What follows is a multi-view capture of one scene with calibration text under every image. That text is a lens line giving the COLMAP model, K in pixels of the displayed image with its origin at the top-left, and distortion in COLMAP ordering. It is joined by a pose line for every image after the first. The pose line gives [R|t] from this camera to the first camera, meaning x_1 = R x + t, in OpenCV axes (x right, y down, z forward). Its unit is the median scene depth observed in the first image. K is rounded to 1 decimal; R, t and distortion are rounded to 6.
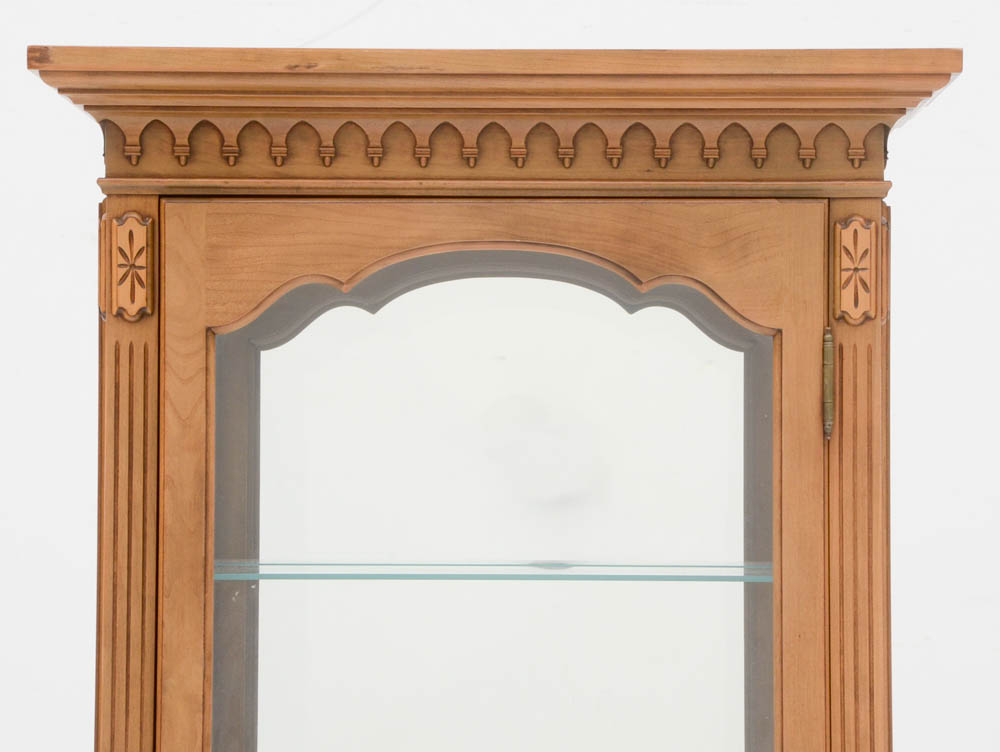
lens RADIAL K [[4618.9, 0, 500.0], [0, 4618.9, 376.0], [0, 0, 1]] dist [1.123089, -1.276472]
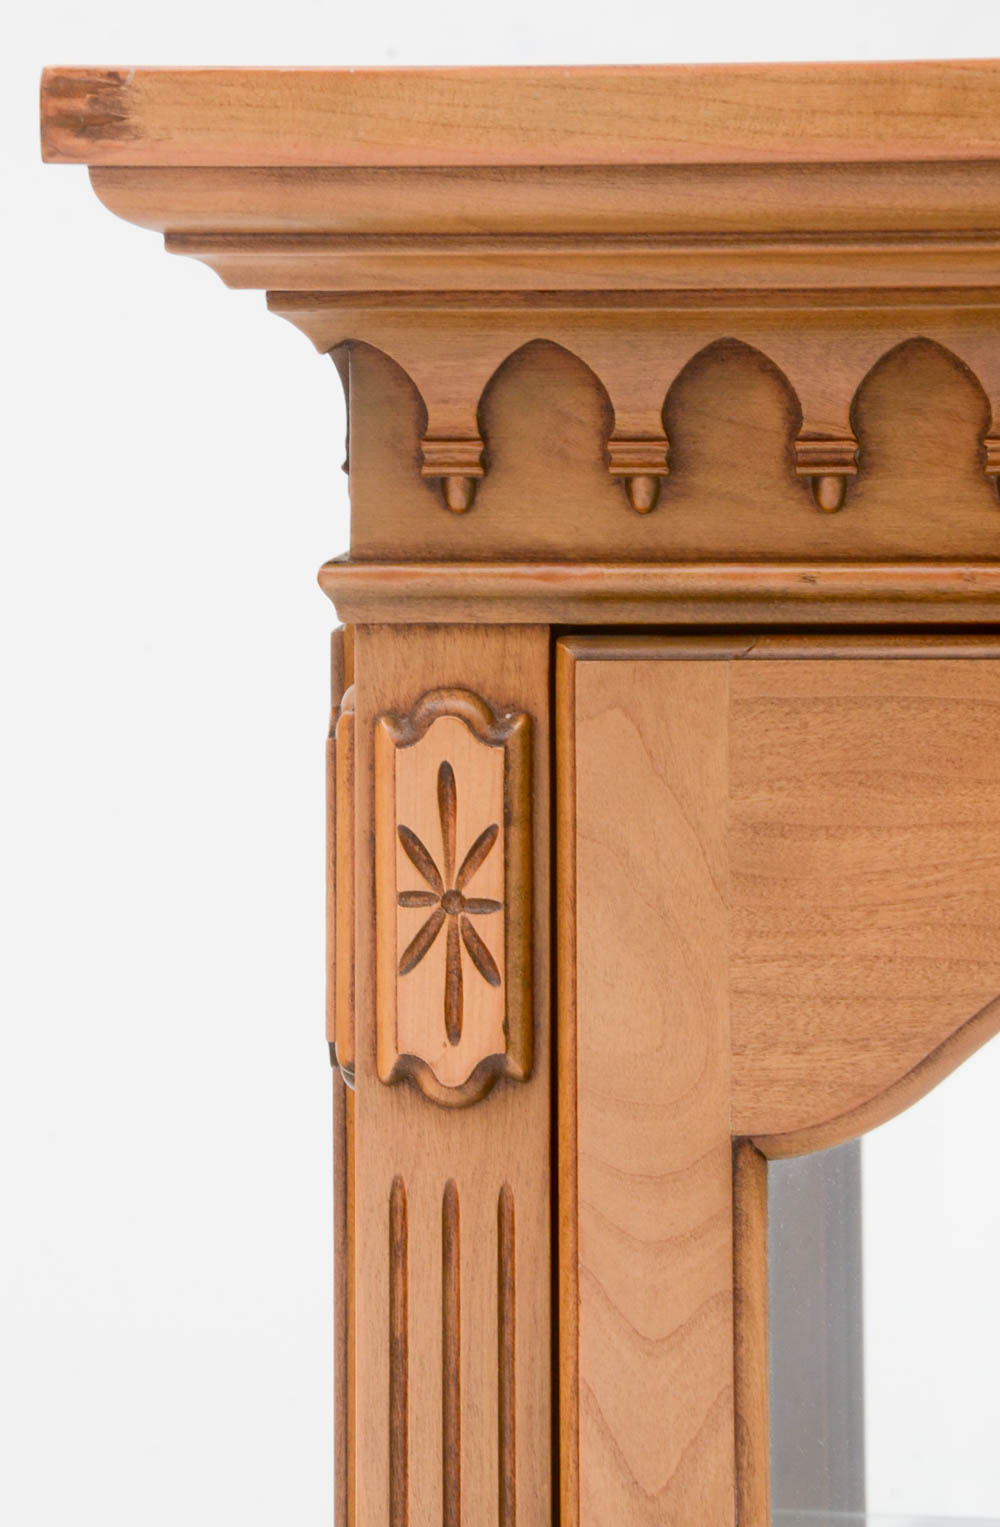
lens RADIAL K [[6909.0, 0, 500.0], [0, 6909.0, 763.5], [0, 0, 1]] dist [1.240293, 0.883878]
pose [[0.996761, -0.002447, -0.080384, -0.044973], [0.007935, 0.997653, 0.068013, -0.057683], [0.080029, -0.068431, 0.994441, 0.613349]]
